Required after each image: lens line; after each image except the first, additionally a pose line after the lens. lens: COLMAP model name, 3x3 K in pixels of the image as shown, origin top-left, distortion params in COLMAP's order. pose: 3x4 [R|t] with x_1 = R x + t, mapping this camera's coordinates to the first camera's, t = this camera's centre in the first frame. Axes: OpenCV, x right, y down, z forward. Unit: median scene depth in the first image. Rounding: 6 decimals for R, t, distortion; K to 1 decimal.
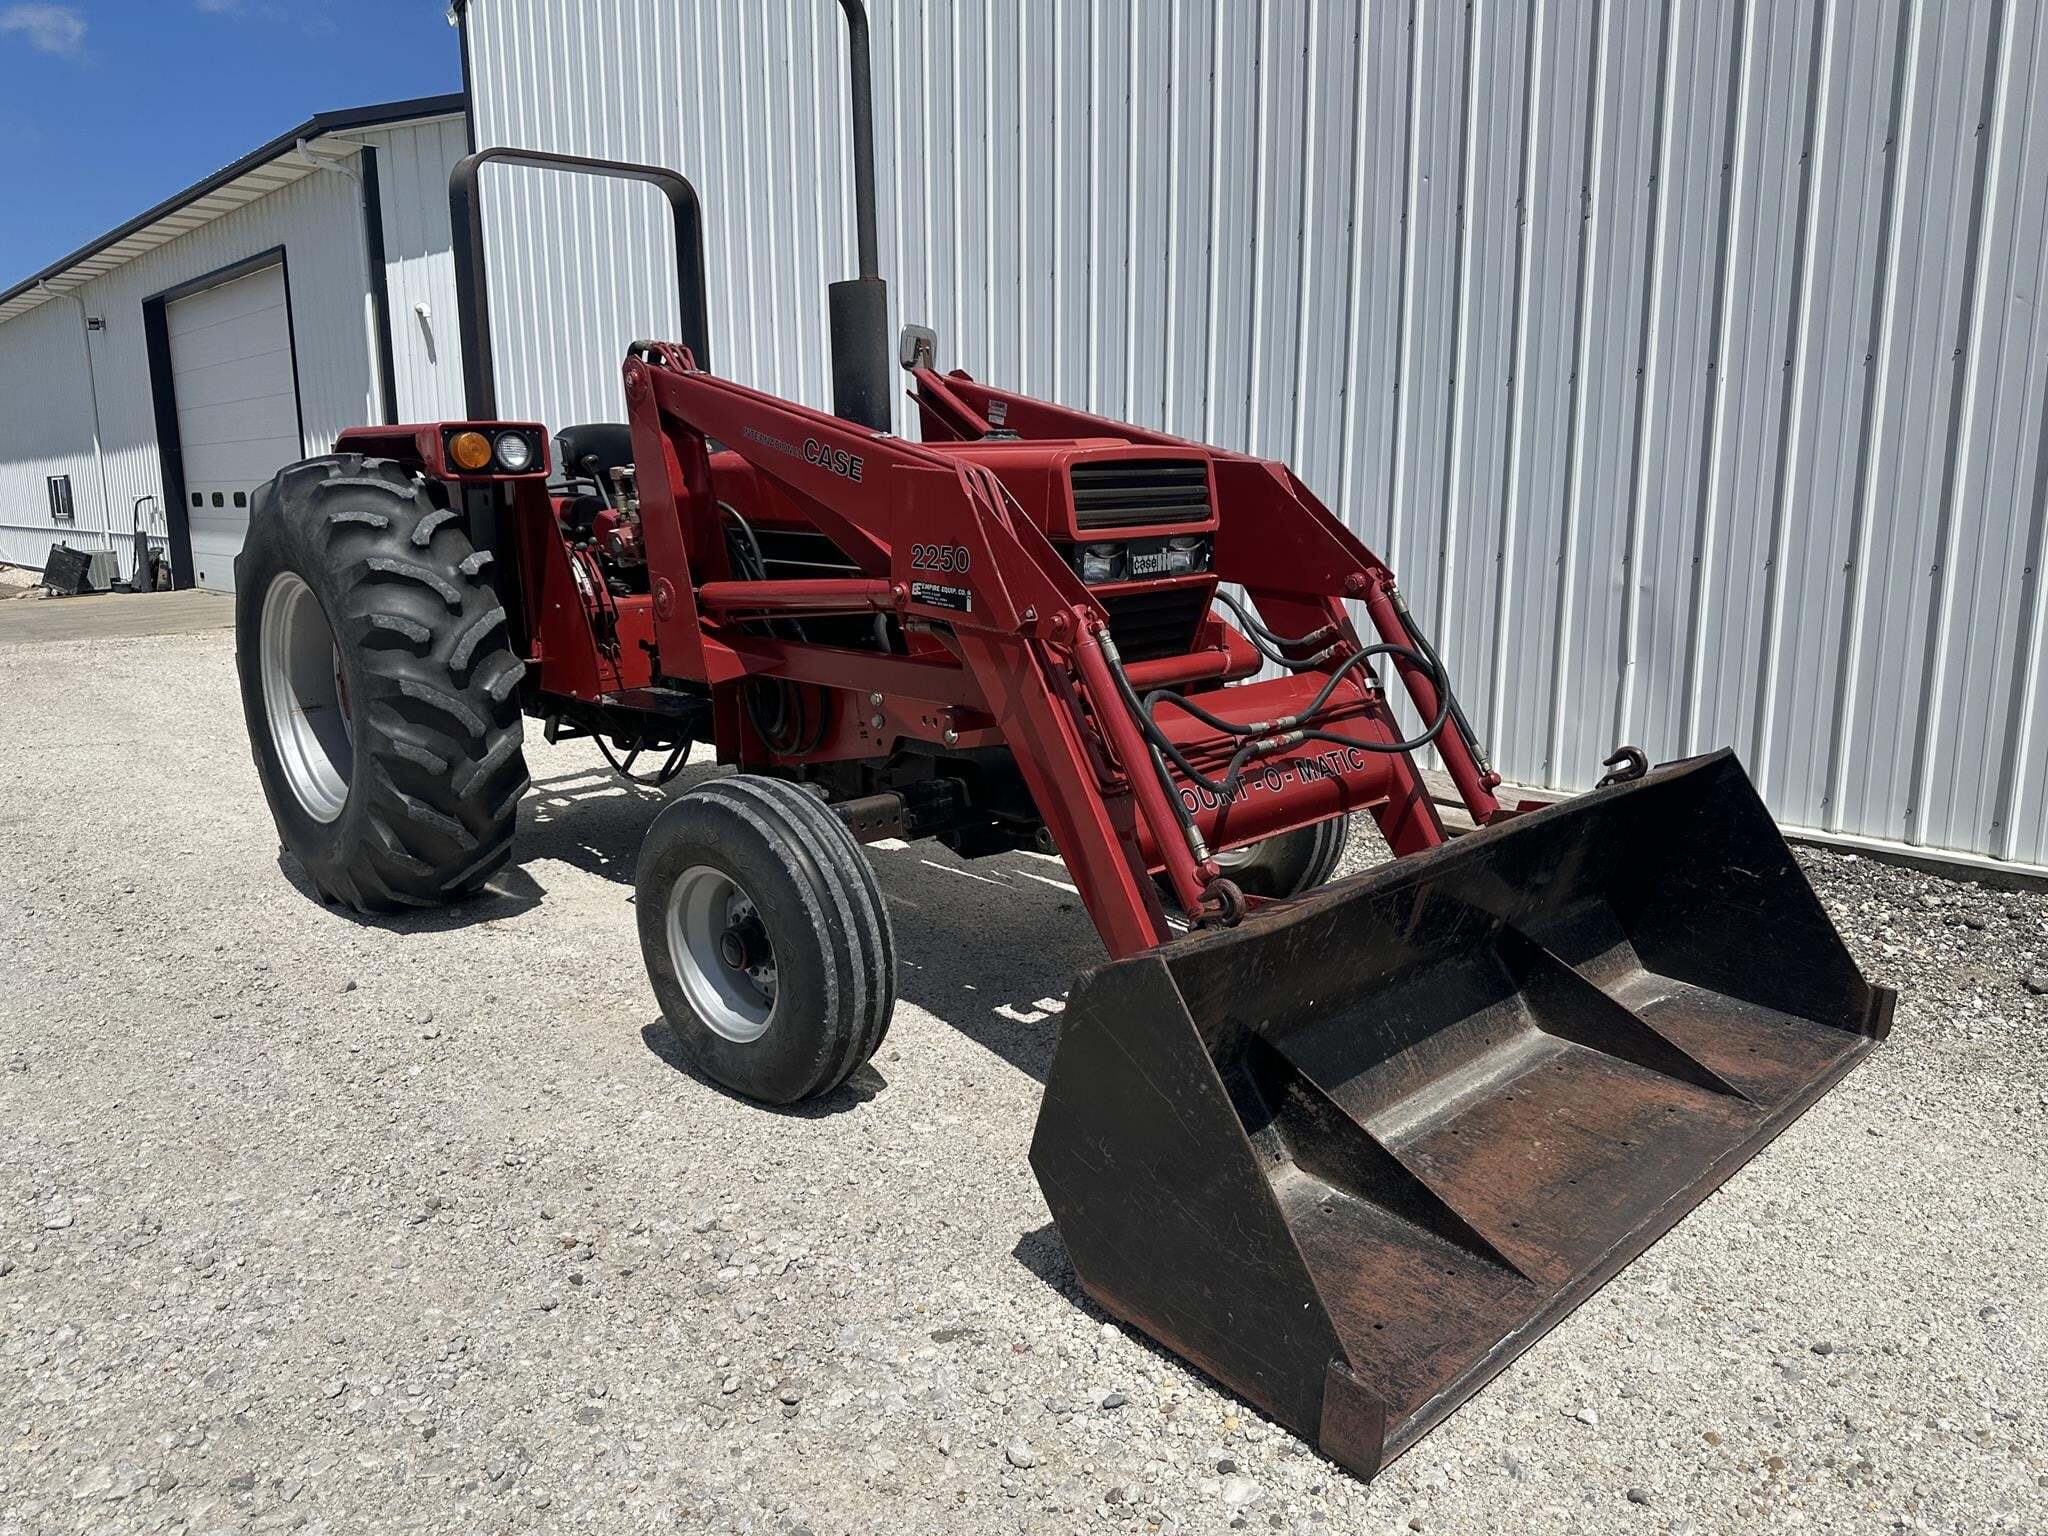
lens RADIAL K [[1457.3, 0, 999.4], [0, 1457.3, 730.8], [0, 0, 1]] dist [0.036945, -0.045112]
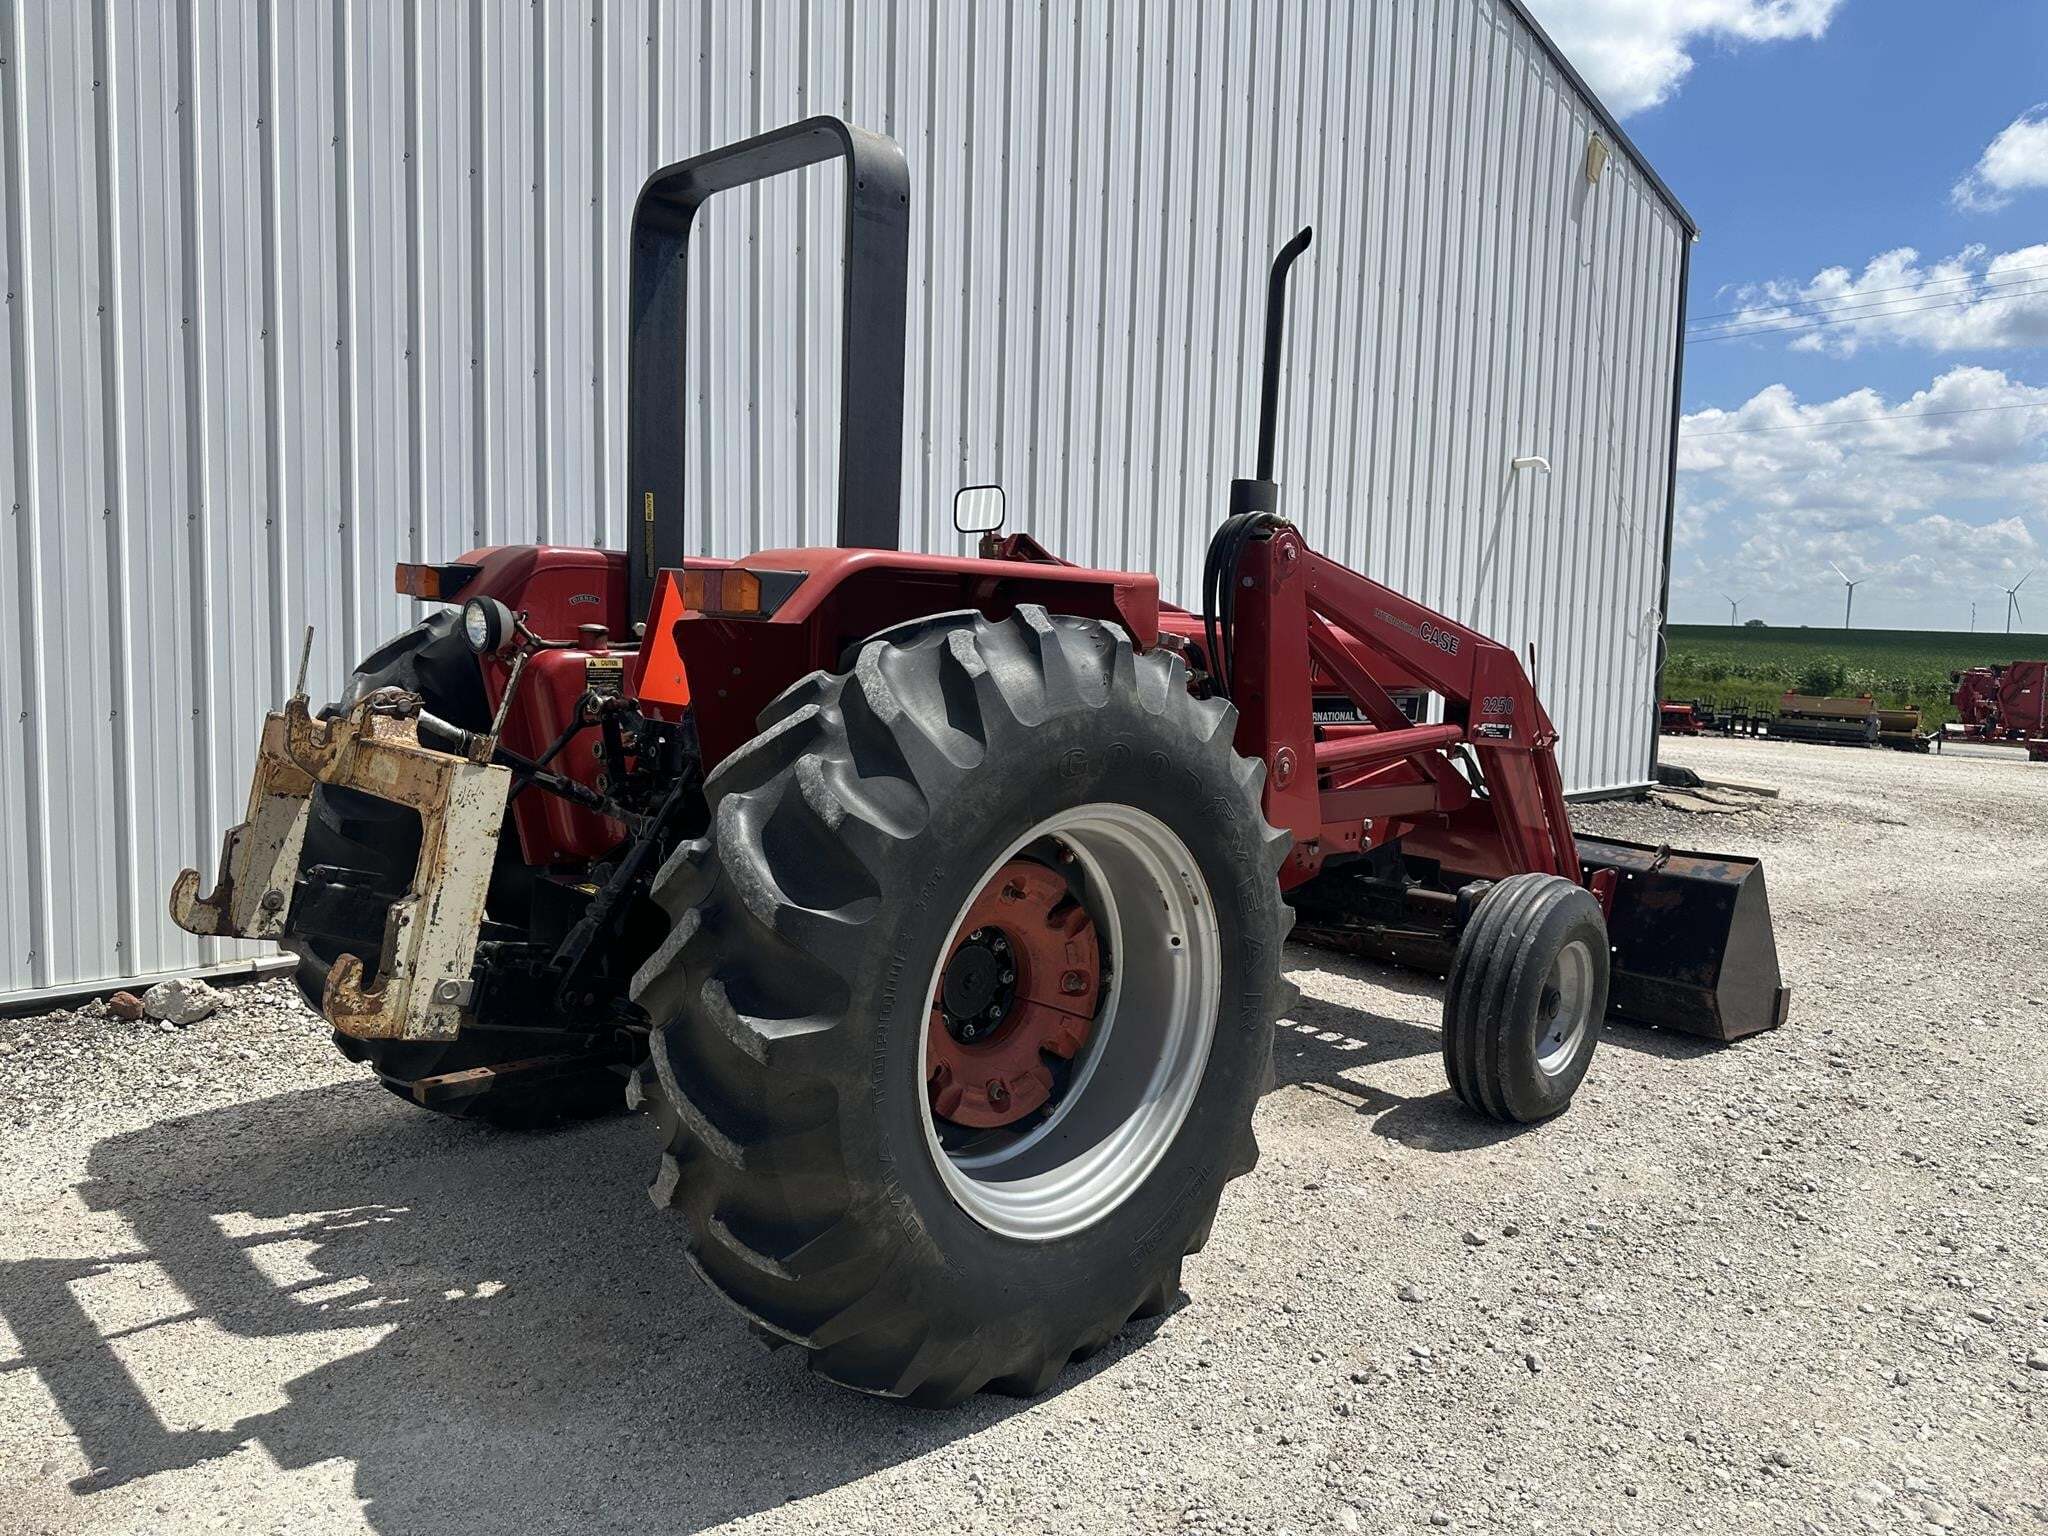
lens RADIAL K [[1457.3, 0, 1069.2], [0, 1457.3, 745.8], [0, 0, 1]] dist [0.036945, -0.045112]
pose [[-0.030807, -0.067141, 0.997268, -1.382869], [0.144721, 0.986928, 0.070916, -0.223531], [-0.988993, 0.146511, -0.020687, 1.325449]]
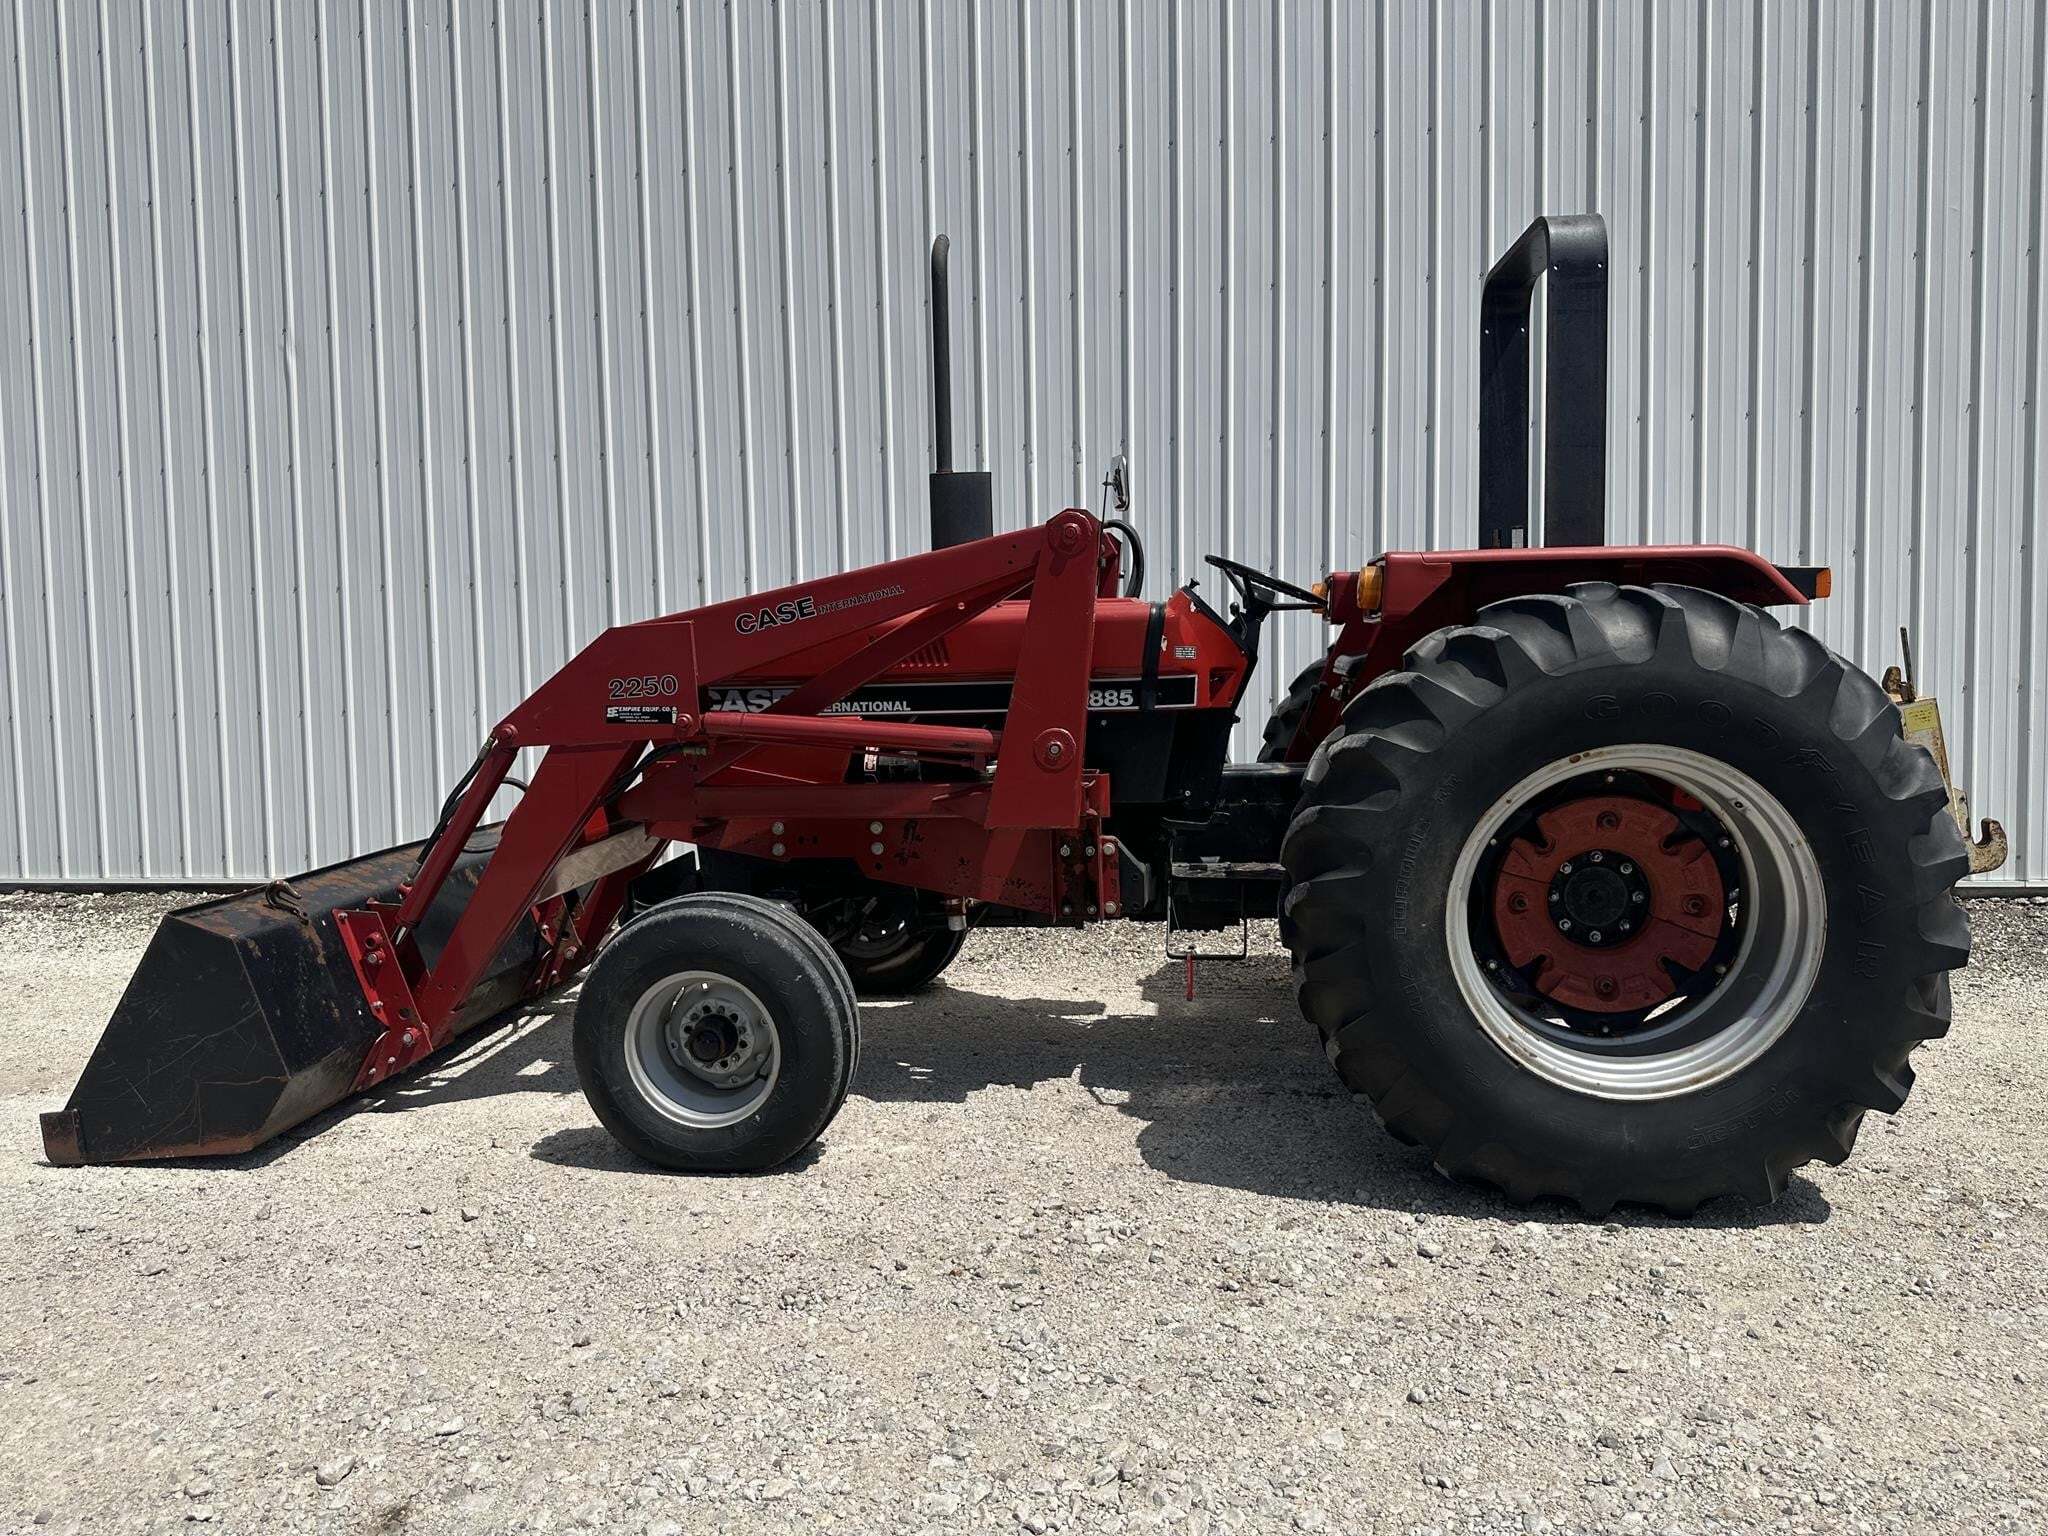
lens RADIAL K [[1457.3, 0, 1008.9], [0, 1457.3, 739.5], [0, 0, 1]] dist [0.036945, -0.045112]
pose [[0.760204, -0.035136, 0.648734, -0.766420], [0.116528, 0.989718, -0.082946, 0.026321], [-0.639149, 0.138652, 0.756481, 0.033958]]
